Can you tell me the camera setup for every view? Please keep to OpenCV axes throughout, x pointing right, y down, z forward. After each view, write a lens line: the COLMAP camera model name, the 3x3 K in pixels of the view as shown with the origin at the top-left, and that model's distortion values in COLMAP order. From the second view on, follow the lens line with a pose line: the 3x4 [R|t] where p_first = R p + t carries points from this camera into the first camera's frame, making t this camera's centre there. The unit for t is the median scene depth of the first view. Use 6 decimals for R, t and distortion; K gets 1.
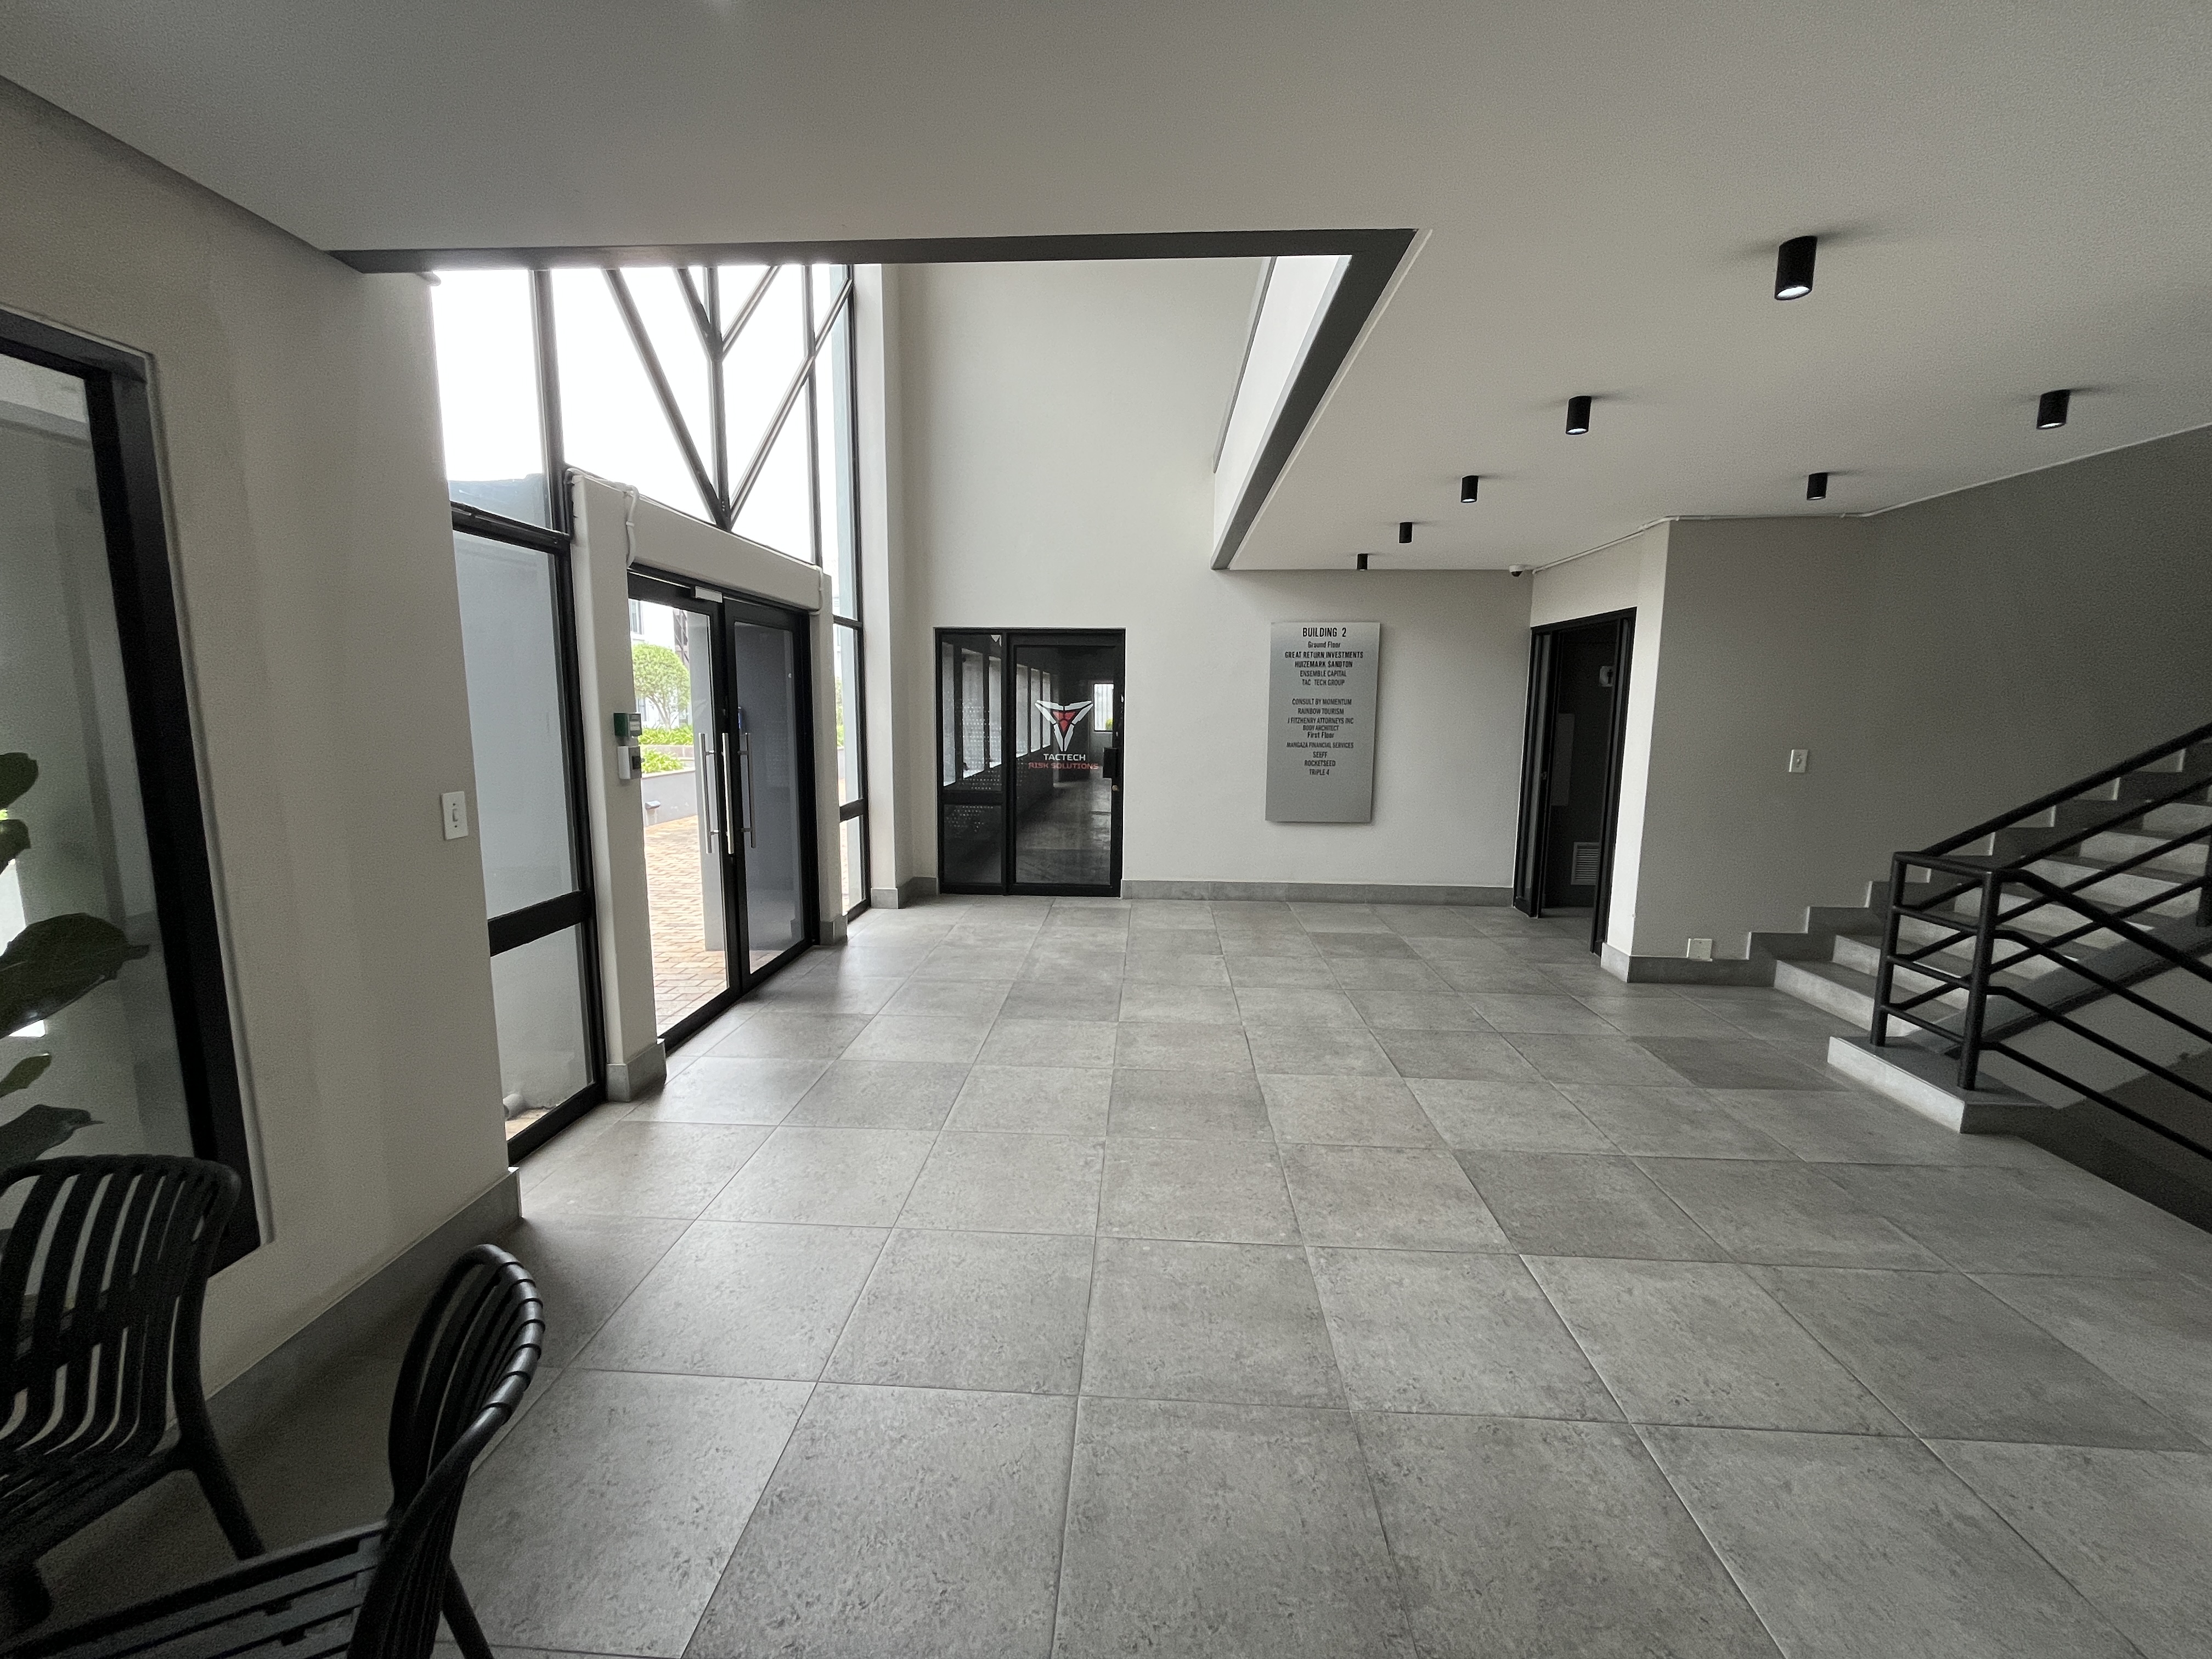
lens RADIAL K [[894.0, 0, 1103.0], [0, 894.0, 826.4], [0, 0, 1]] dist [0.001085, 0.000042]
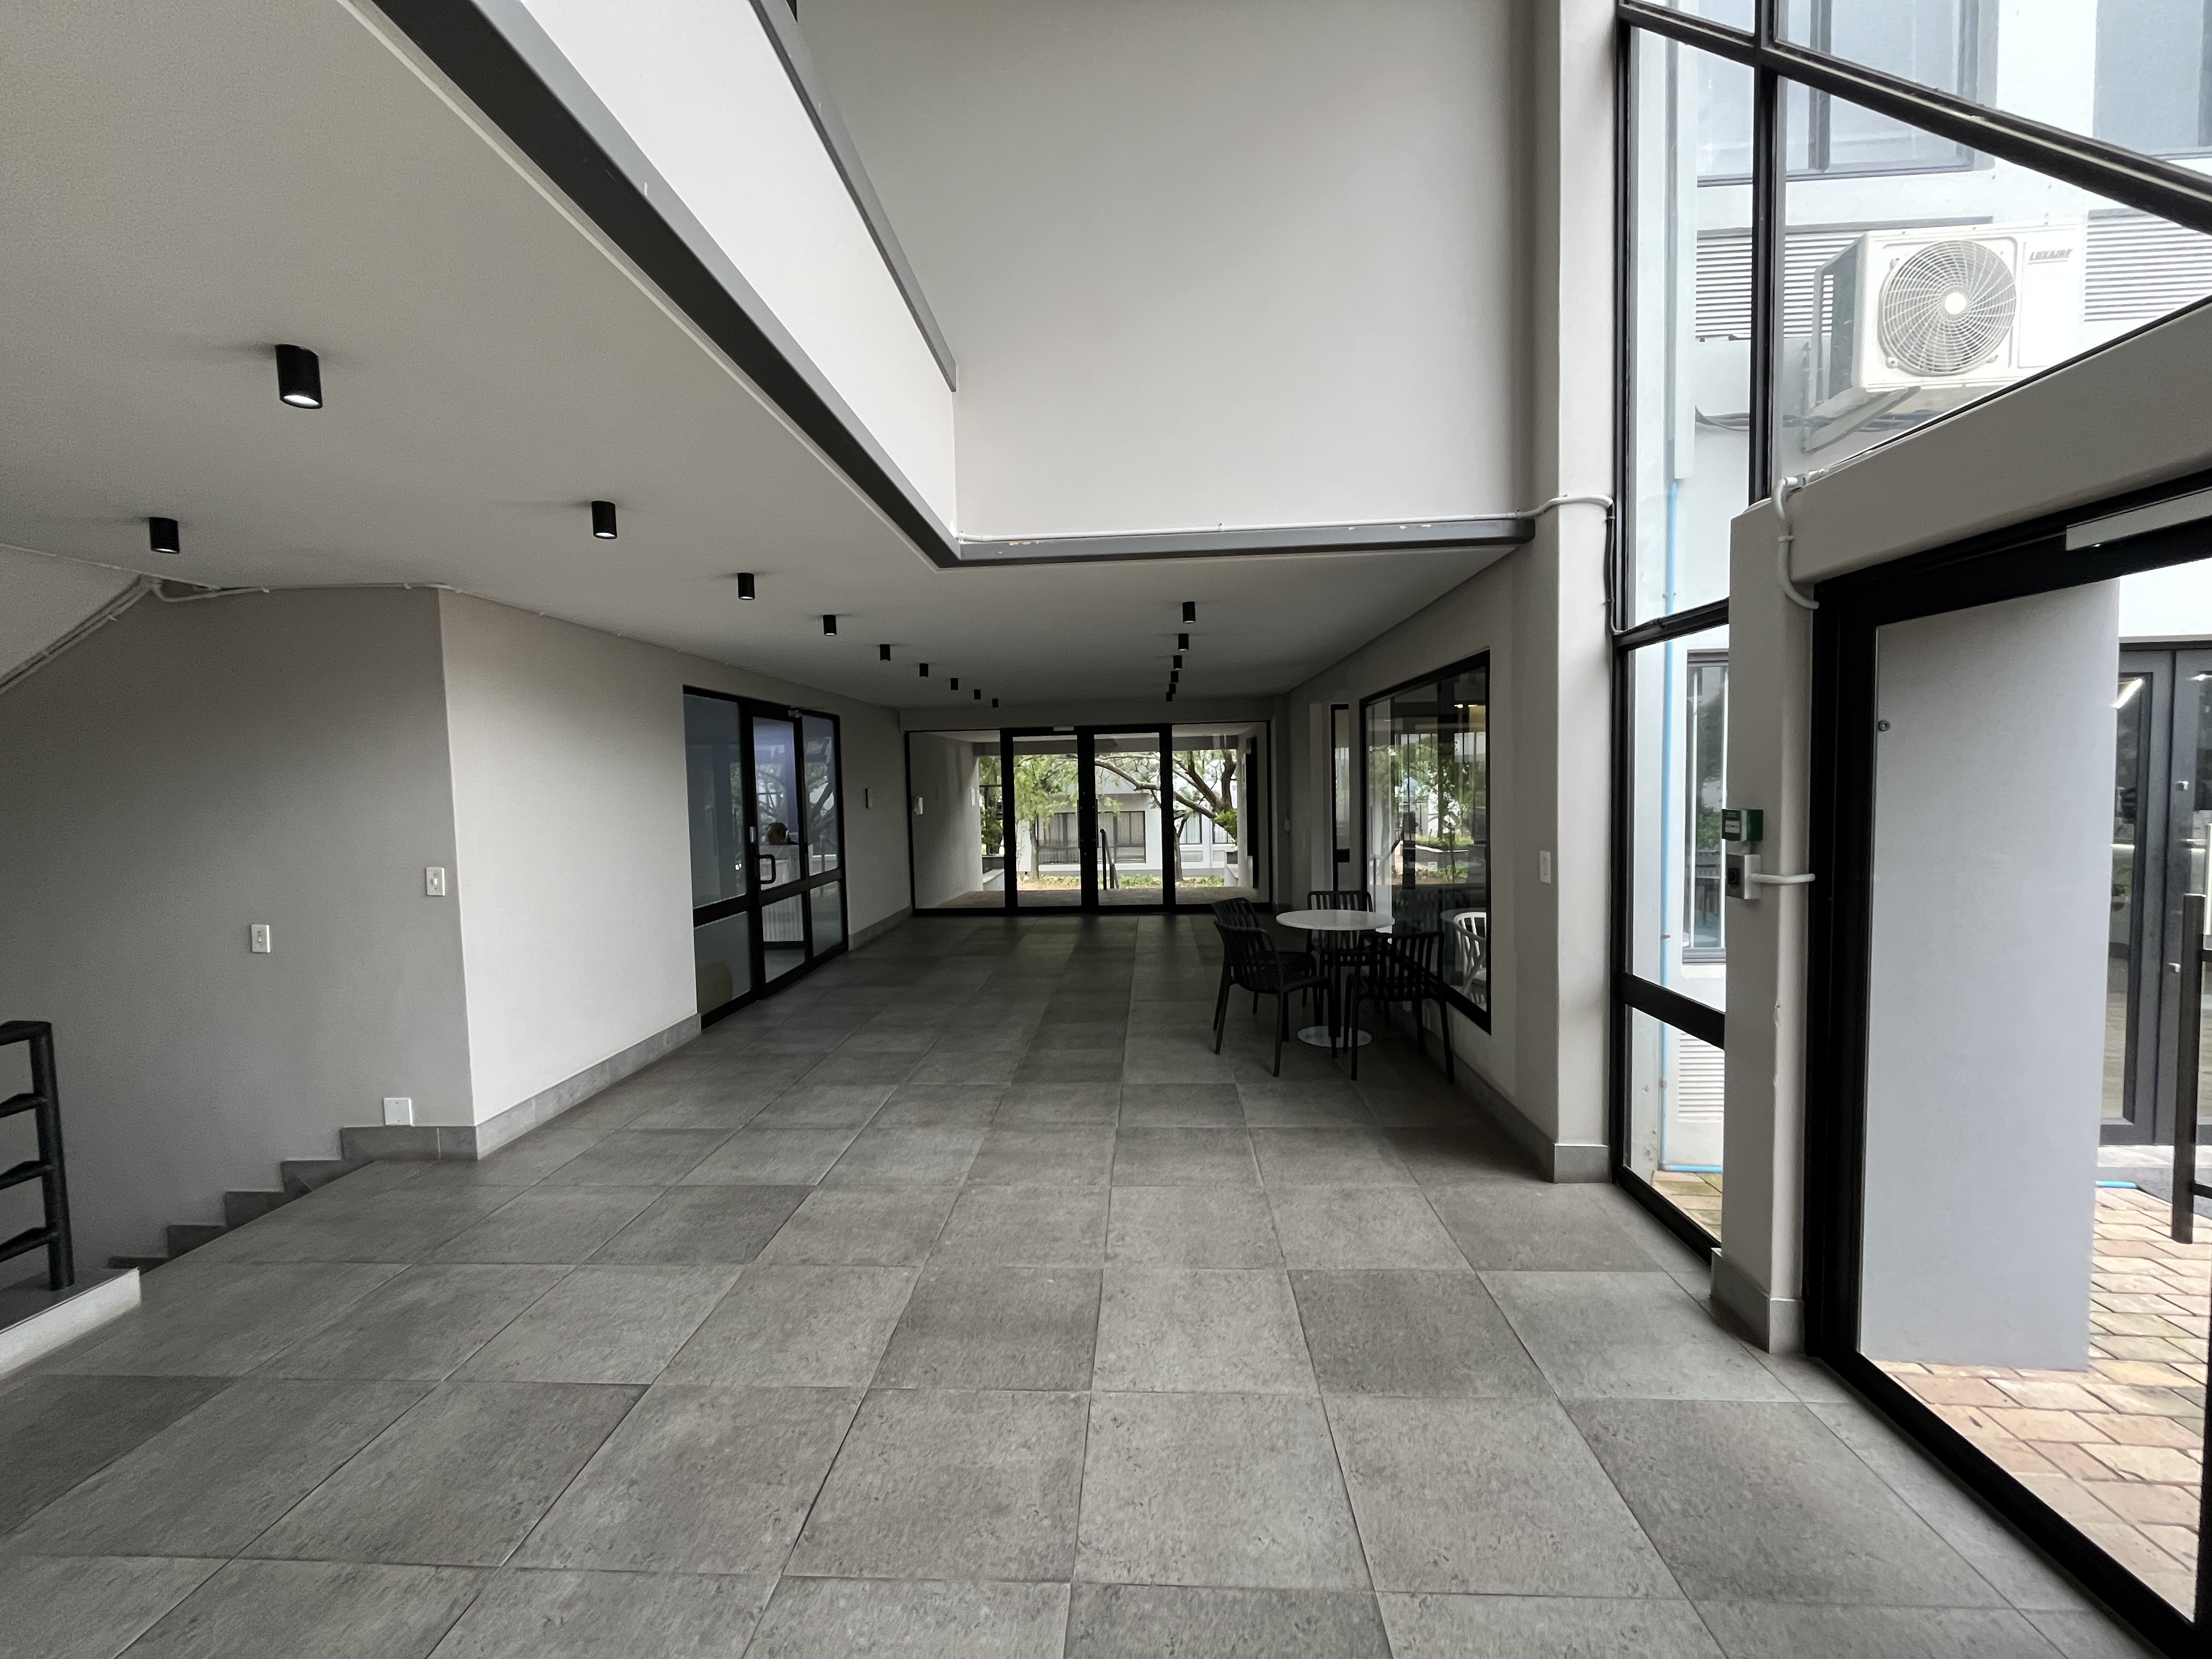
lens RADIAL K [[894.0, 0, 1103.6], [0, 894.0, 829.0], [0, 0, 1]] dist [0.001085, 0.000042]
pose [[-0.999823, 0.018827, -0.000138, -0.005144], [0.018446, 0.980985, 0.193203, -0.288891], [0.003773, 0.193167, -0.981159, 1.896141]]
